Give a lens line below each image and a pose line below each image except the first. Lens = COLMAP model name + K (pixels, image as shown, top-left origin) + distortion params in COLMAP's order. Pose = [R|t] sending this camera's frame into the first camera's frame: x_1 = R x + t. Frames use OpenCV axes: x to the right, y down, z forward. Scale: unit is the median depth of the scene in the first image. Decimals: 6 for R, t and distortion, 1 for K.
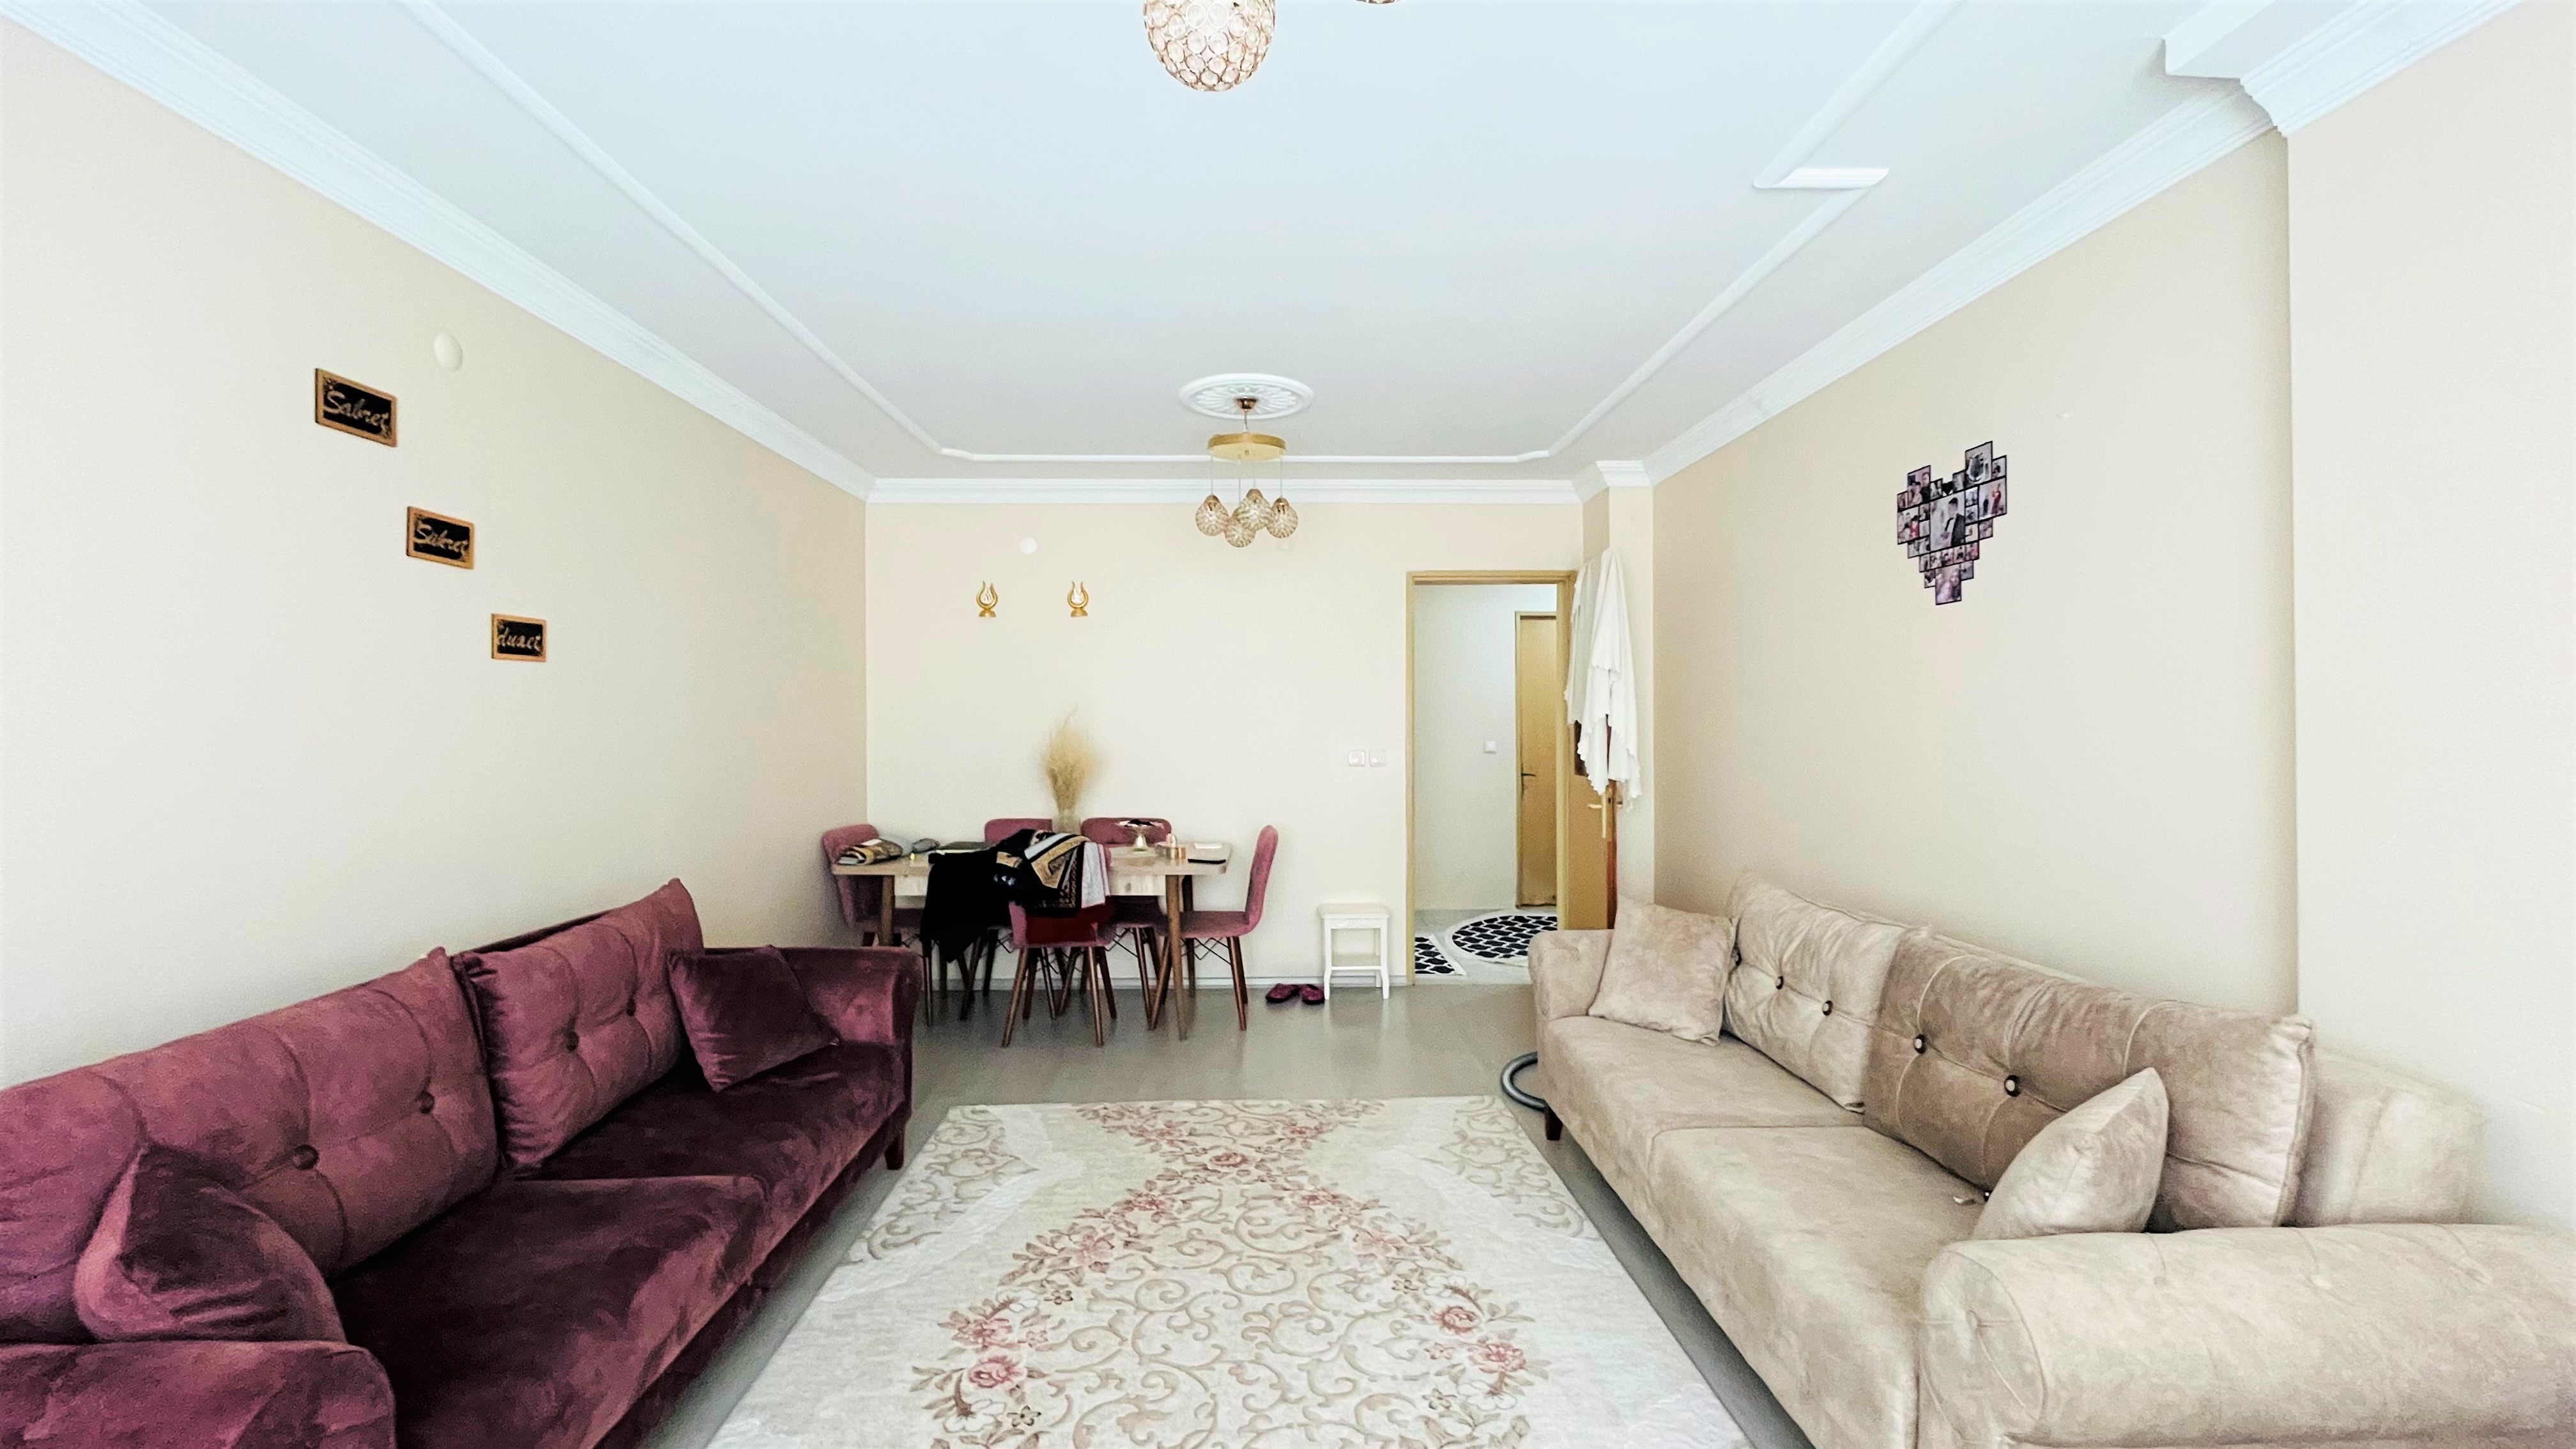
lens RADIAL K [[1041.4, 0, 1282.8], [0, 1041.4, 717.7], [0, 0, 1]] dist [-0.001055, -0.000045]
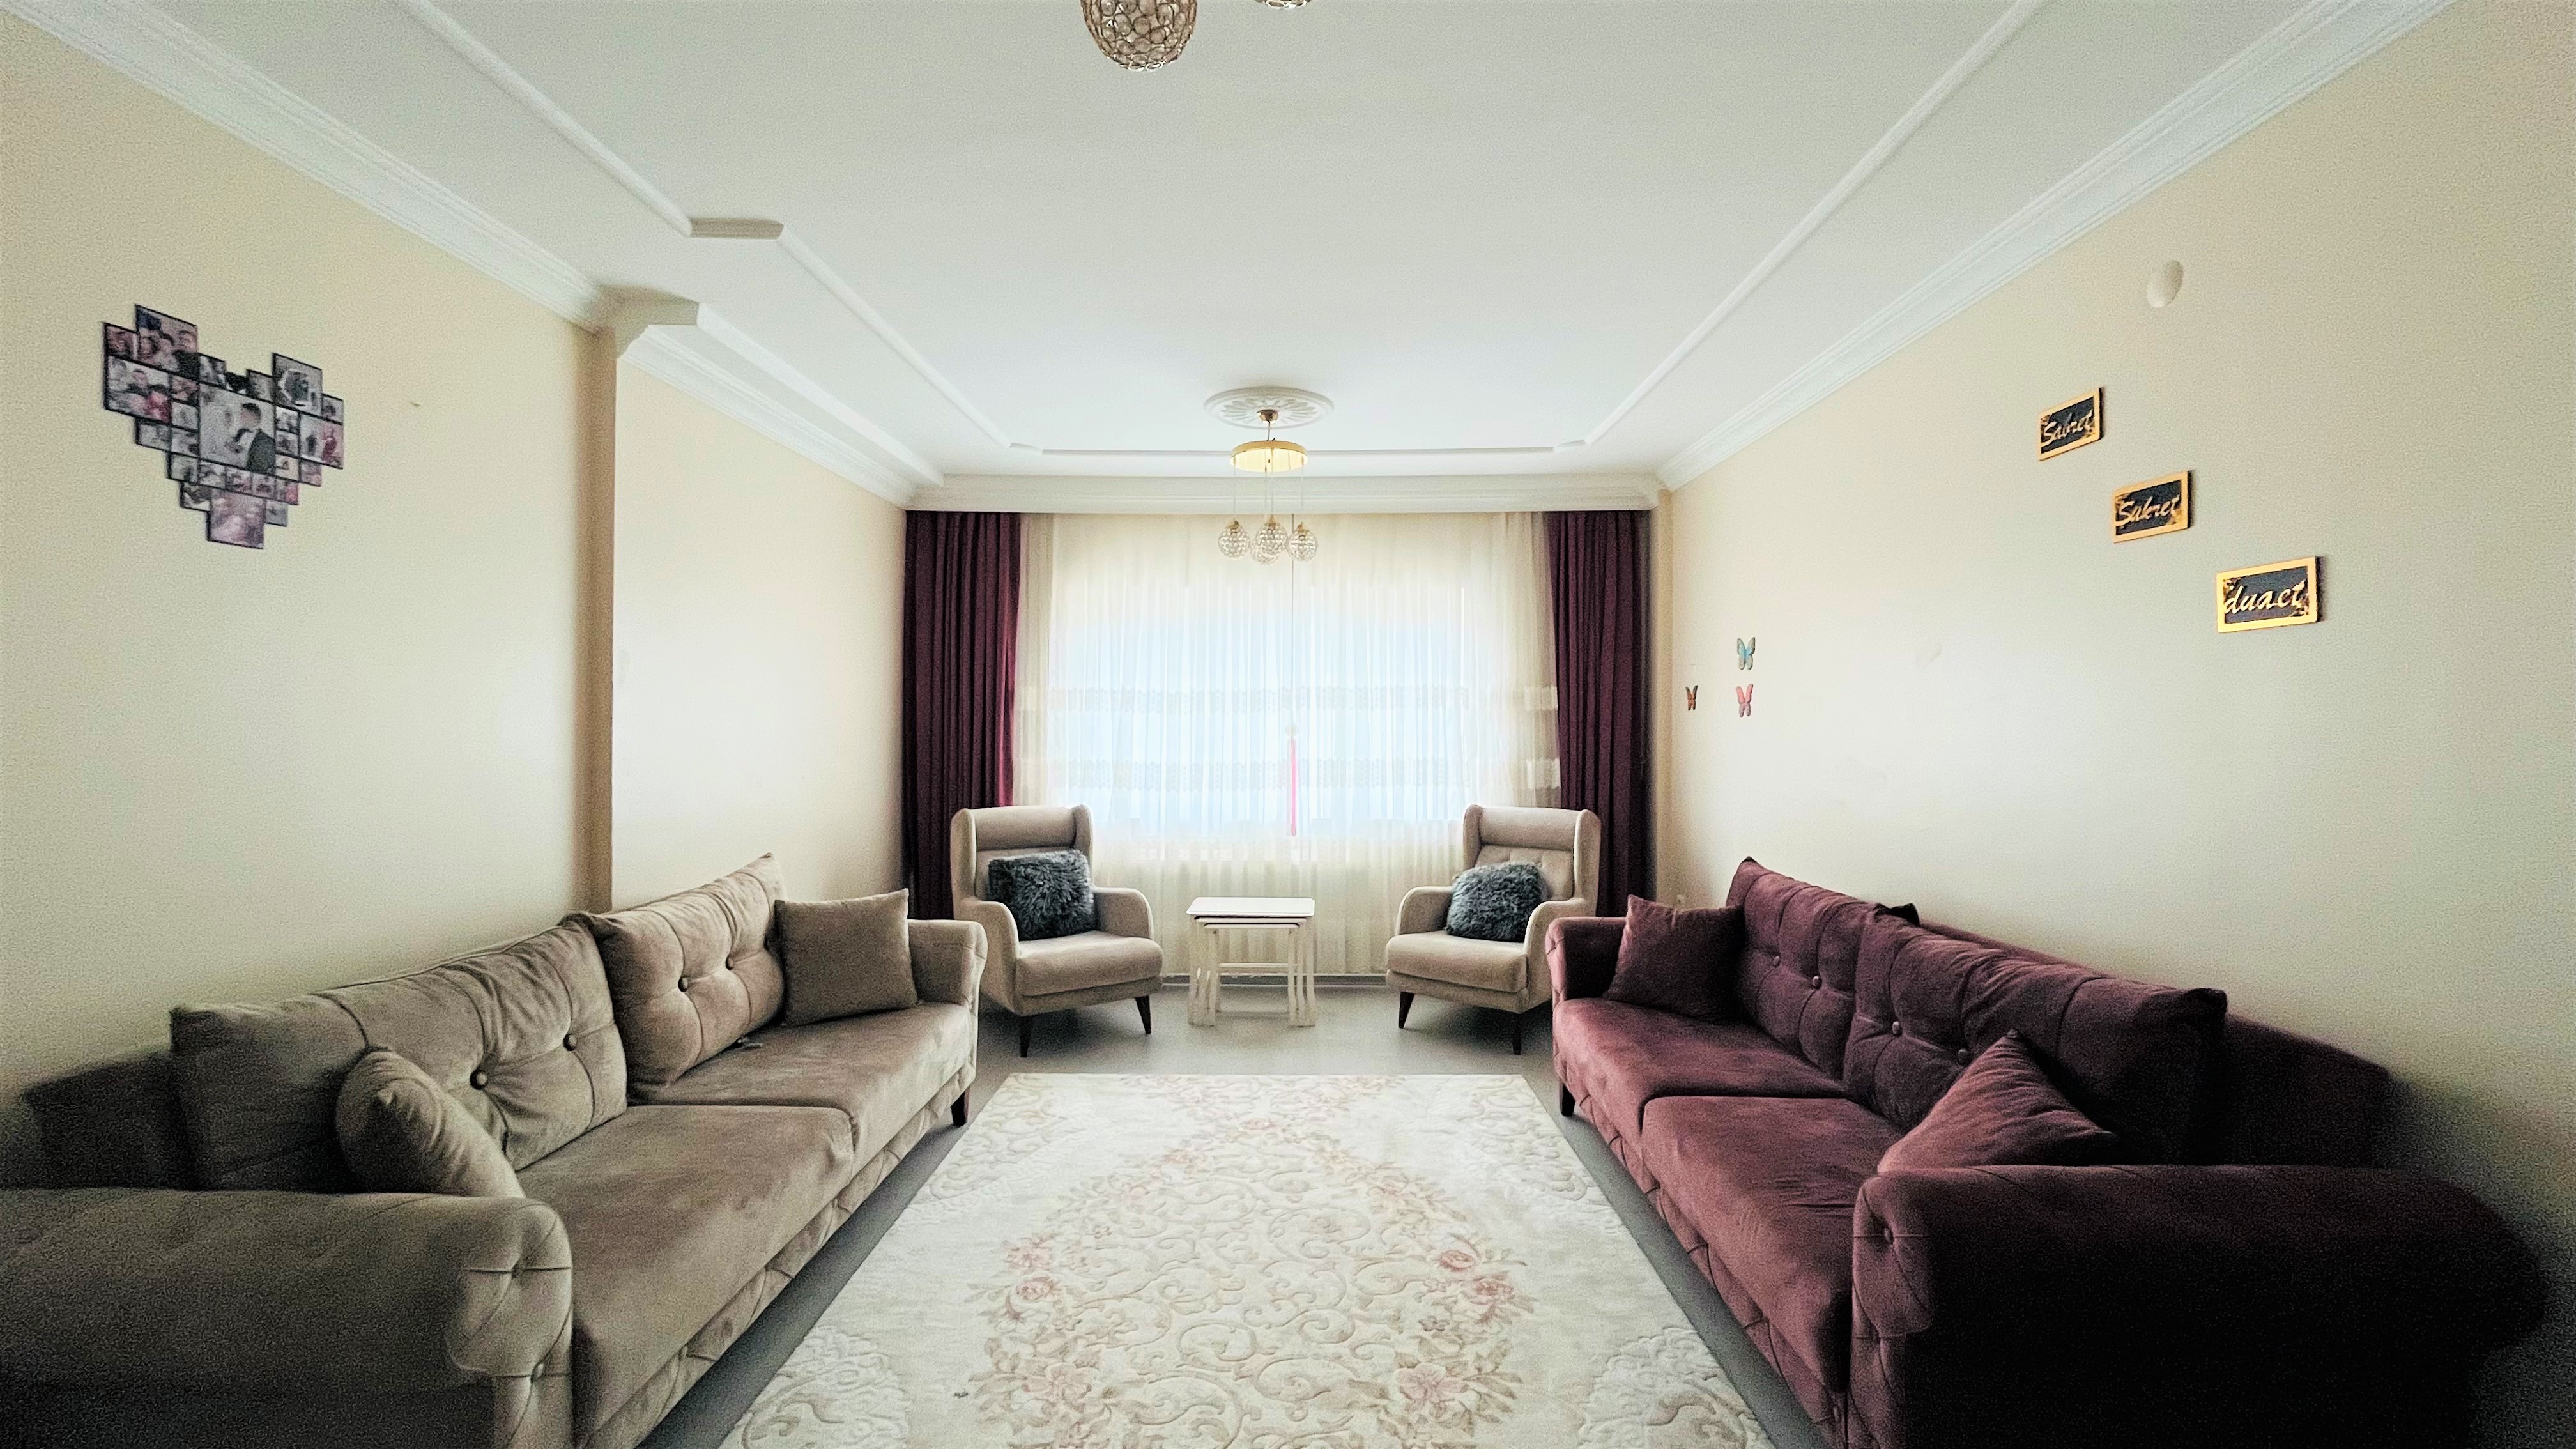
lens RADIAL K [[1041.4, 0, 1290.2], [0, 1041.4, 721.1], [0, 0, 1]] dist [-0.001055, -0.000045]
pose [[-0.998992, -0.001387, 0.044870, -0.111774], [-0.001545, 0.999993, -0.003490, 0.011100], [-0.044865, -0.003556, -0.998987, 1.737332]]
